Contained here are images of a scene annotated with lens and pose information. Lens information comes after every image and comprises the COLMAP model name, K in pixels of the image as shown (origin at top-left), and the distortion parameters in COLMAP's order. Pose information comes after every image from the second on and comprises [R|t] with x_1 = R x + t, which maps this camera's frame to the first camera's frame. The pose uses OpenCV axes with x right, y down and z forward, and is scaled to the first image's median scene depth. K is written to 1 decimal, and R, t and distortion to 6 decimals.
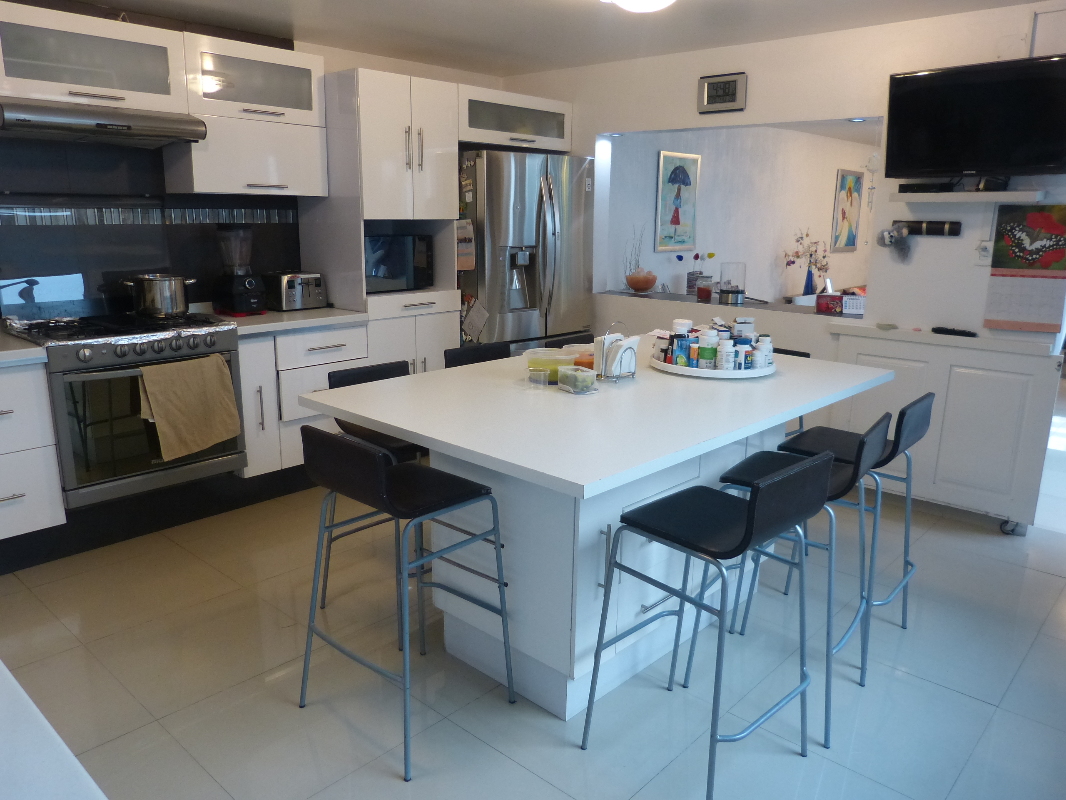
lens RADIAL K [[796.4, 0, 533.0], [0, 796.4, 400.0], [0, 0, 1]] dist [-0.037691, 0.037109]
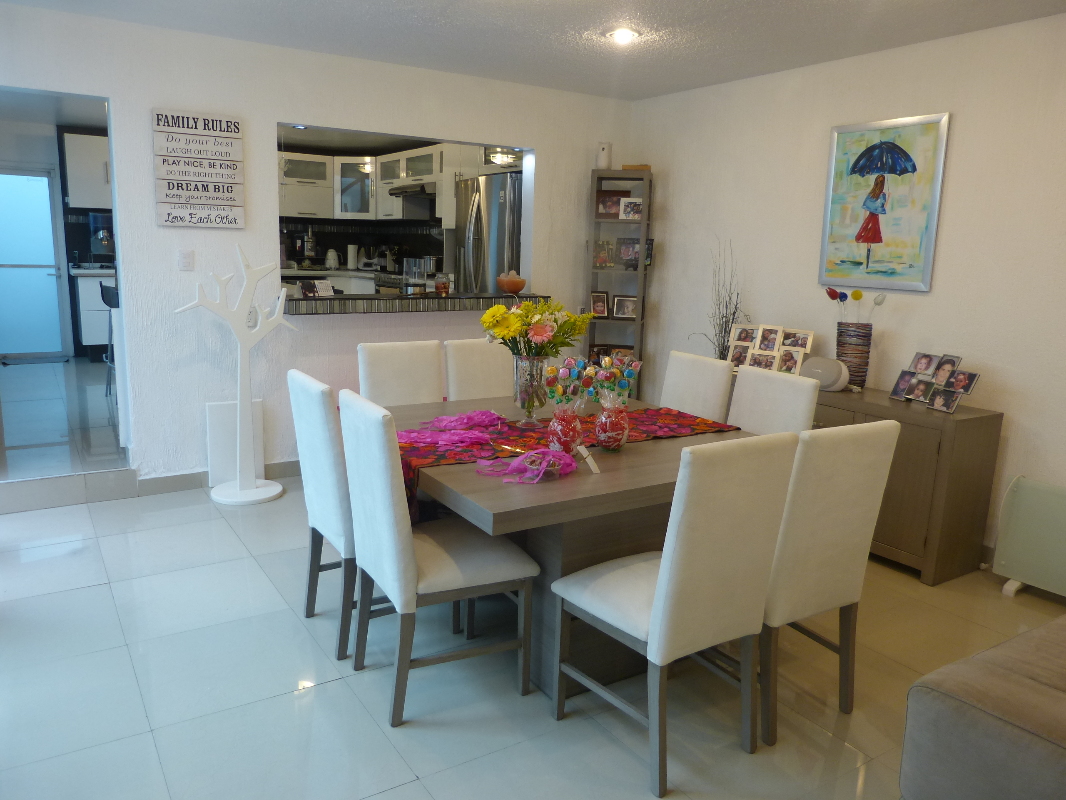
lens RADIAL K [[796.4, 0, 533.0], [0, 796.4, 400.0], [0, 0, 1]] dist [-0.037691, 0.037109]
pose [[-0.255313, 0.163230, -0.952980, 0.825137], [-0.256787, 0.938800, 0.229597, -0.182620], [0.932135, 0.303332, -0.197772, 0.922950]]
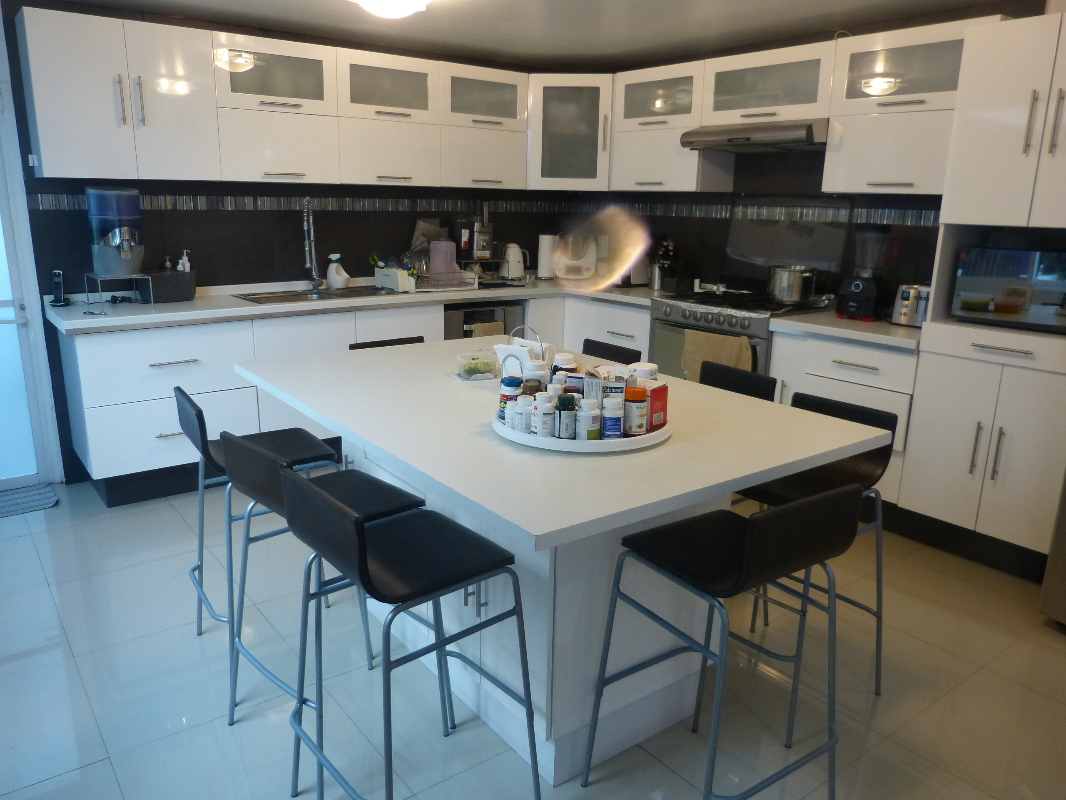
lens RADIAL K [[796.4, 0, 533.0], [0, 796.4, 400.0], [0, 0, 1]] dist [-0.037691, 0.037109]
pose [[-0.175784, 0.226789, -0.957949, 0.362396], [-0.247653, 0.931618, 0.266000, -0.096656], [0.952768, 0.283998, -0.107599, 0.420792]]
